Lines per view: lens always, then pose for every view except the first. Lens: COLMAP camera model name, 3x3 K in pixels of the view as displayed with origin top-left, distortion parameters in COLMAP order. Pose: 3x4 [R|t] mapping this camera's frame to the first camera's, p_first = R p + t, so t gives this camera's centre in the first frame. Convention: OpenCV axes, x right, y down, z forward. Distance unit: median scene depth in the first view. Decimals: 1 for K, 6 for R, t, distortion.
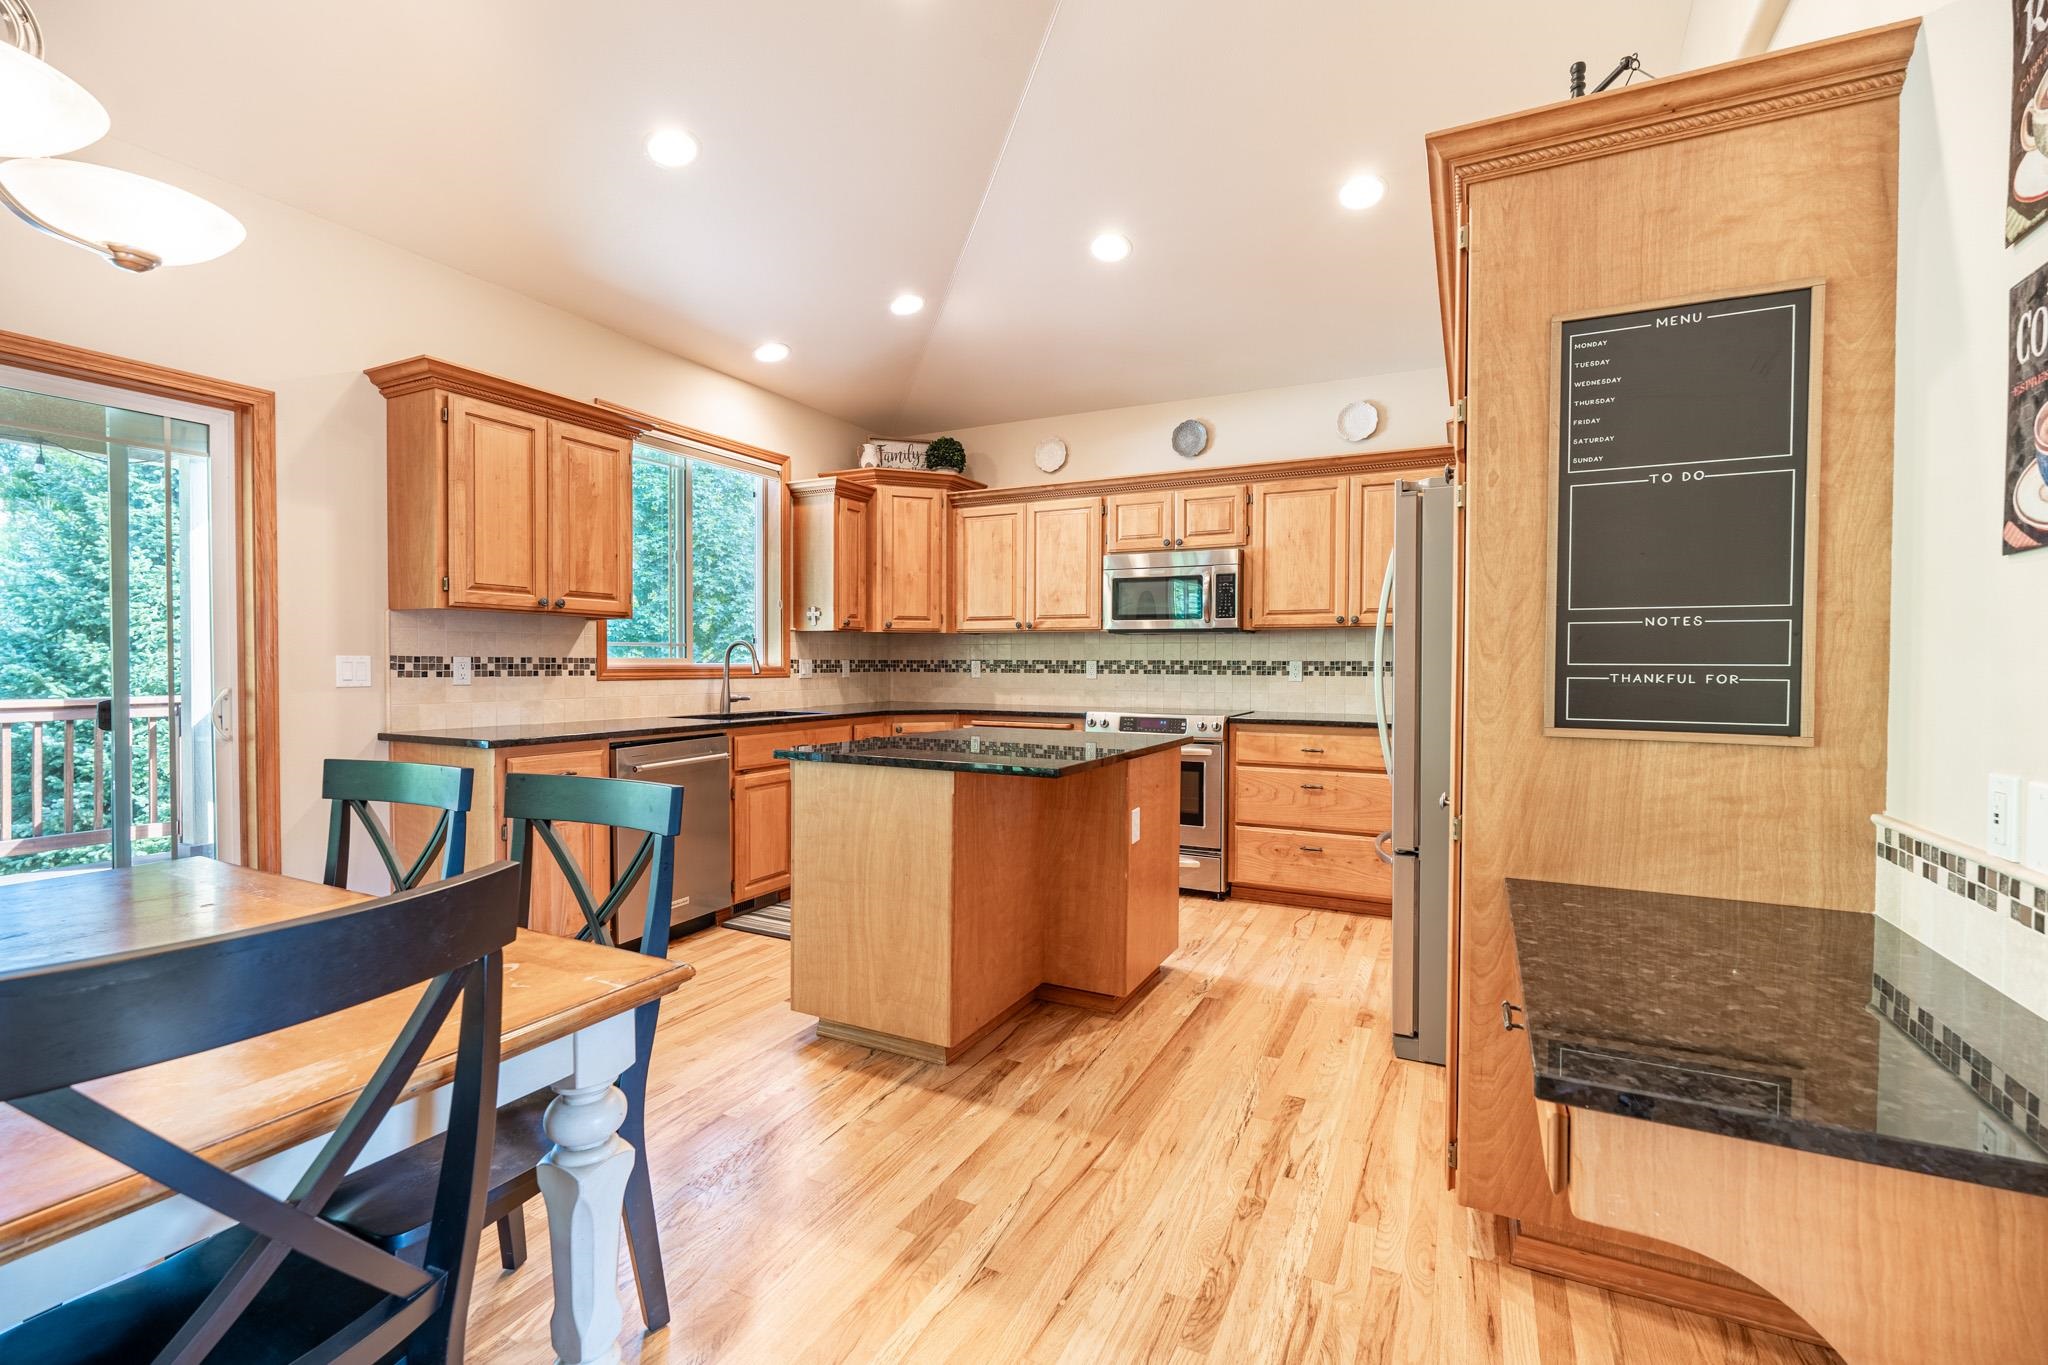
lens RADIAL K [[895.4, 0, 1024.5], [0, 895.4, 684.6], [0, 0, 1]] dist [-0.005930, 0.000686]
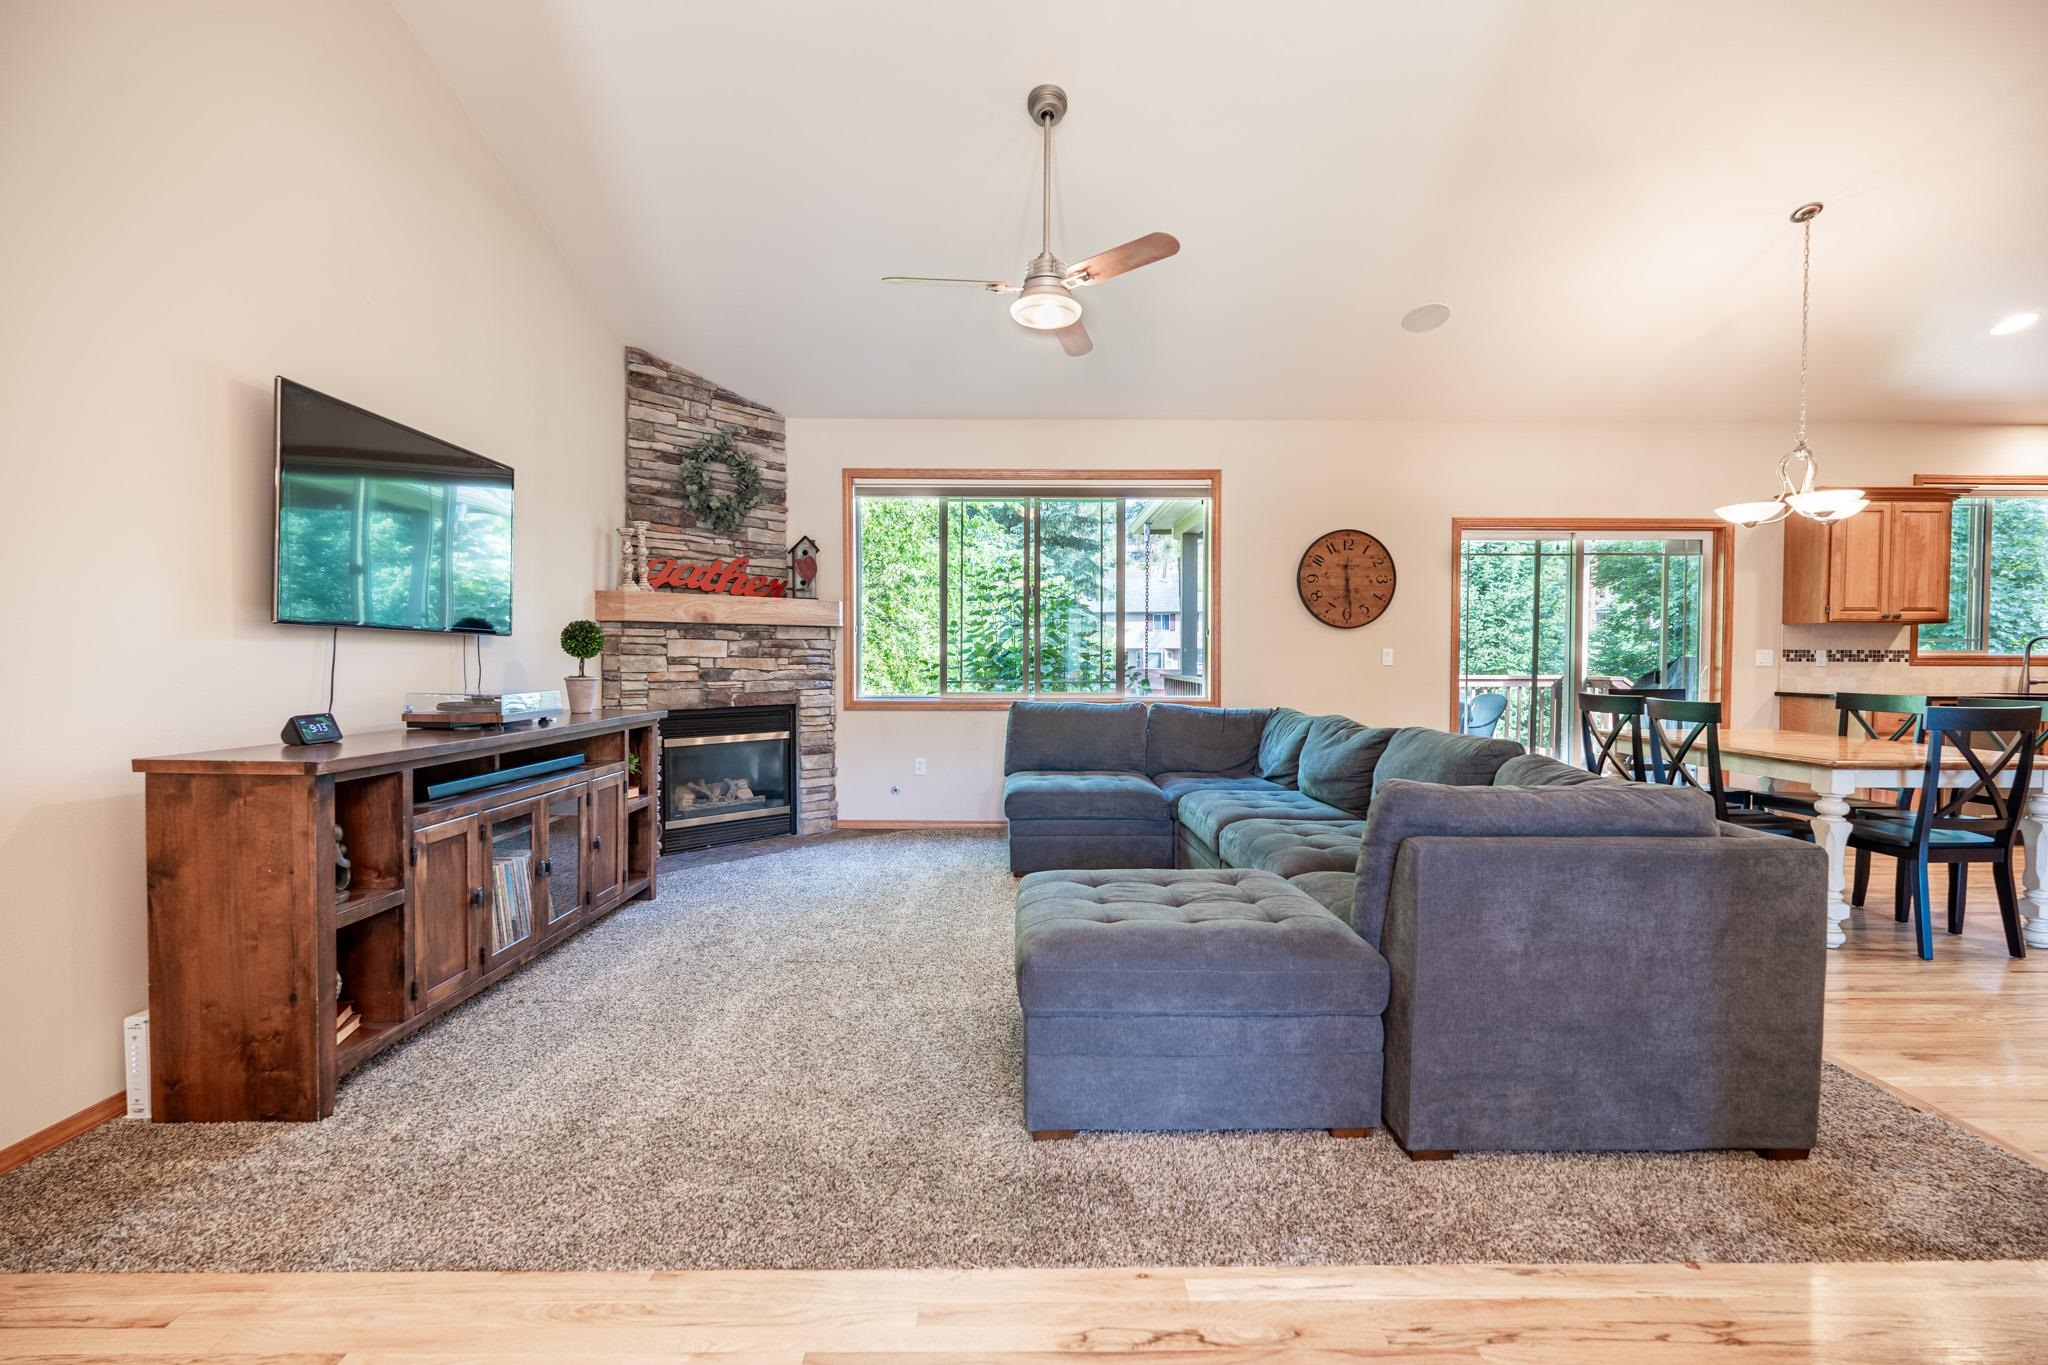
lens RADIAL K [[895.4, 0, 1025.4], [0, 895.4, 681.3], [0, 0, 1]] dist [-0.005930, 0.000686]
pose [[0.458376, 0.021598, -0.888496, 0.139655], [-0.020327, 0.999698, 0.013814, 0.027054], [0.888526, 0.011728, 0.458677, -0.845400]]
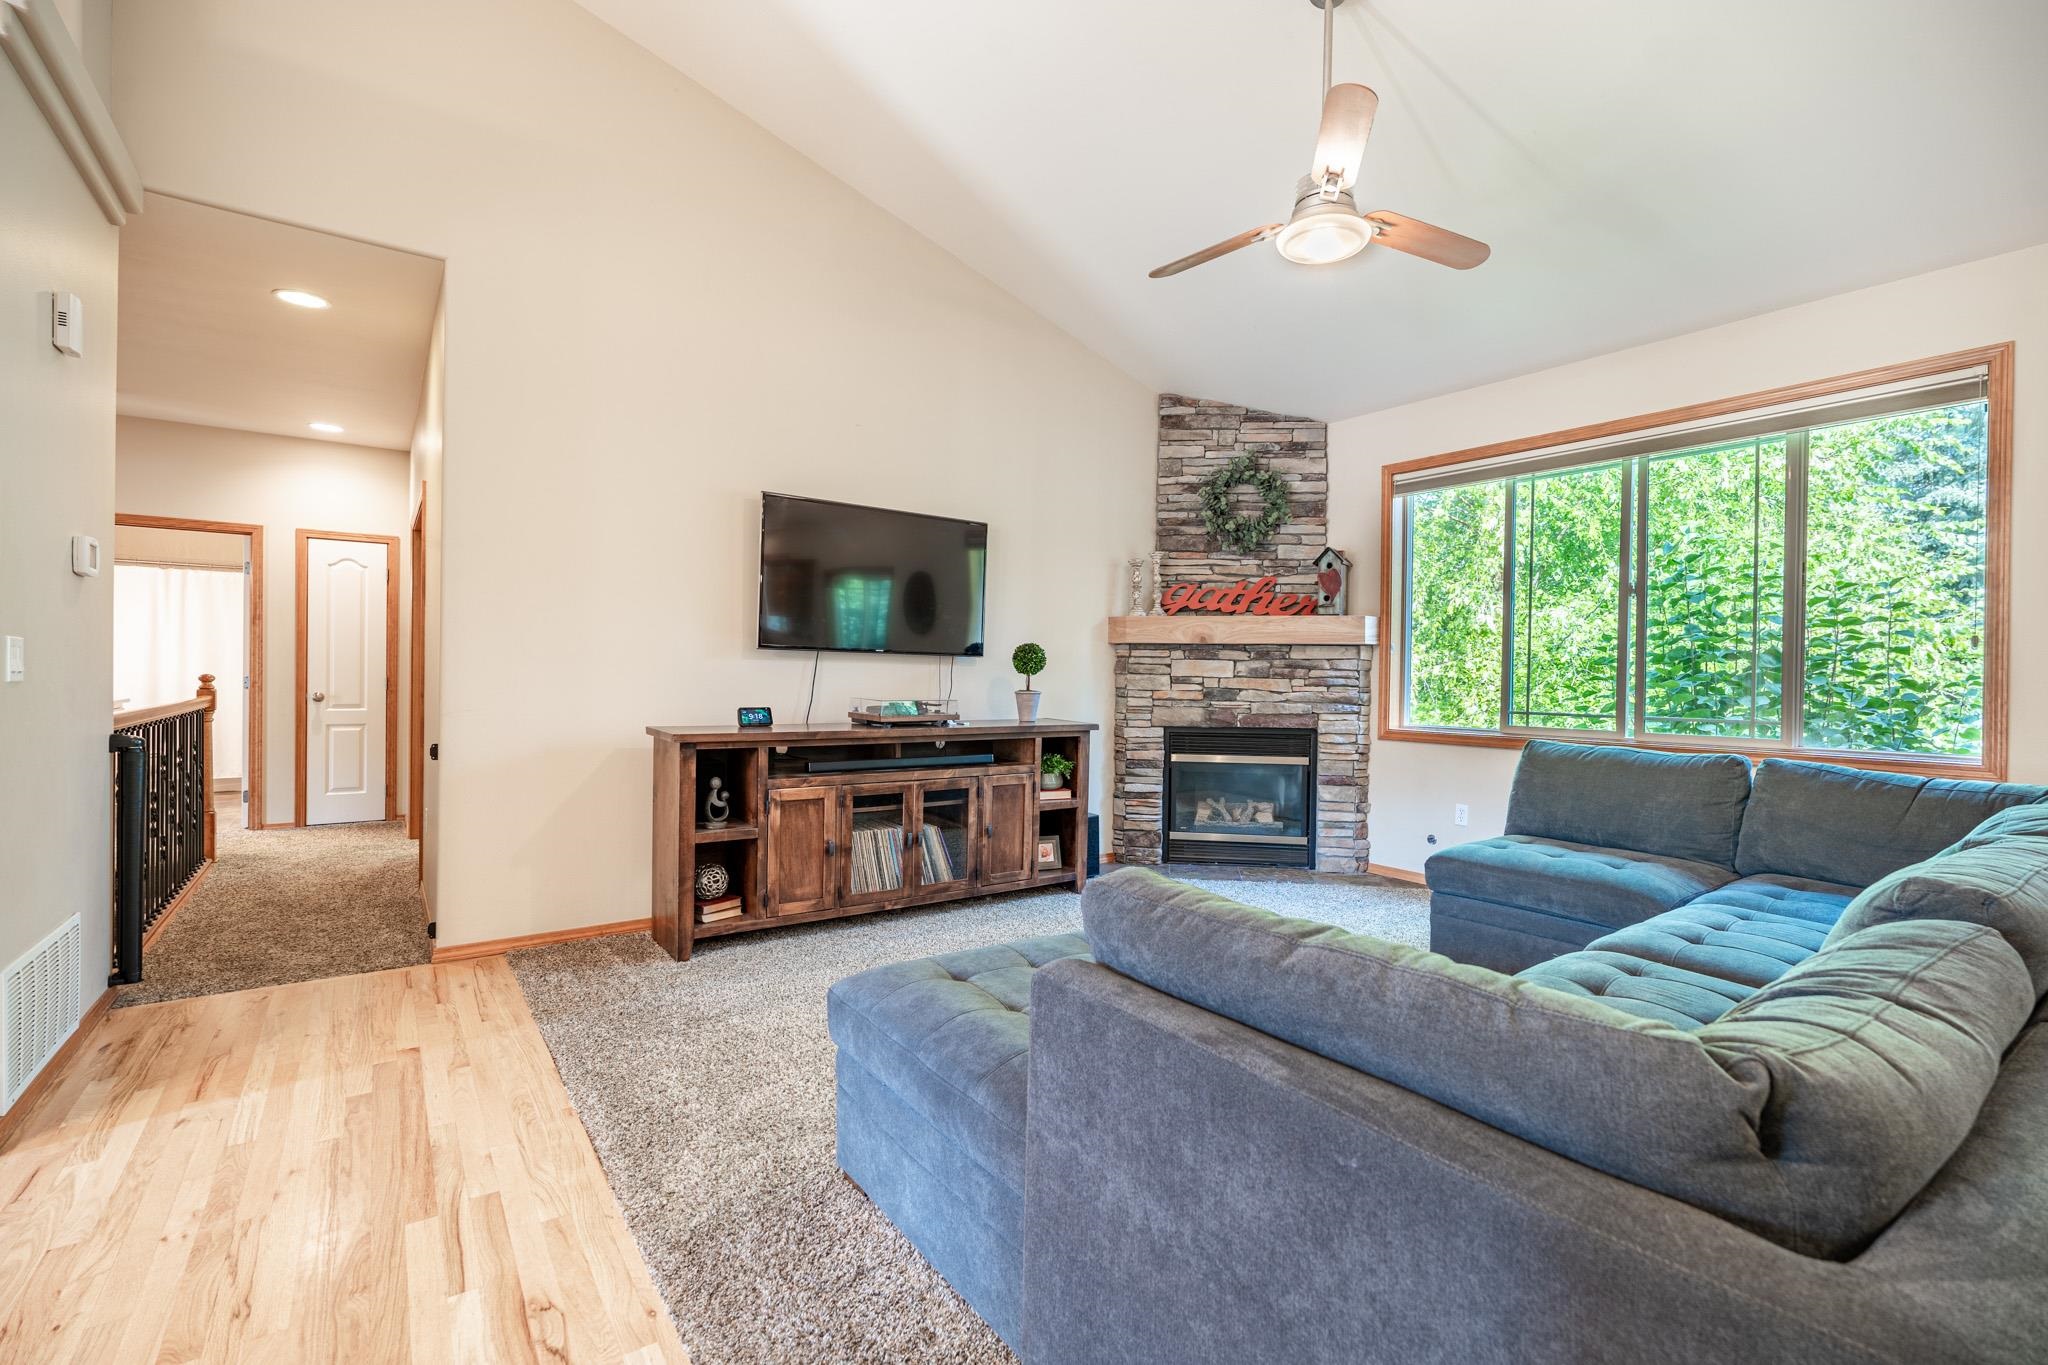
lens RADIAL K [[895.4, 0, 1030.3], [0, 895.4, 685.5], [0, 0, 1]] dist [-0.005930, 0.000686]
pose [[-0.453916, 0.000424, -0.891044, 0.088426], [-0.035552, 0.999195, 0.018586, 0.018266], [0.890335, 0.040115, -0.453536, -0.376997]]
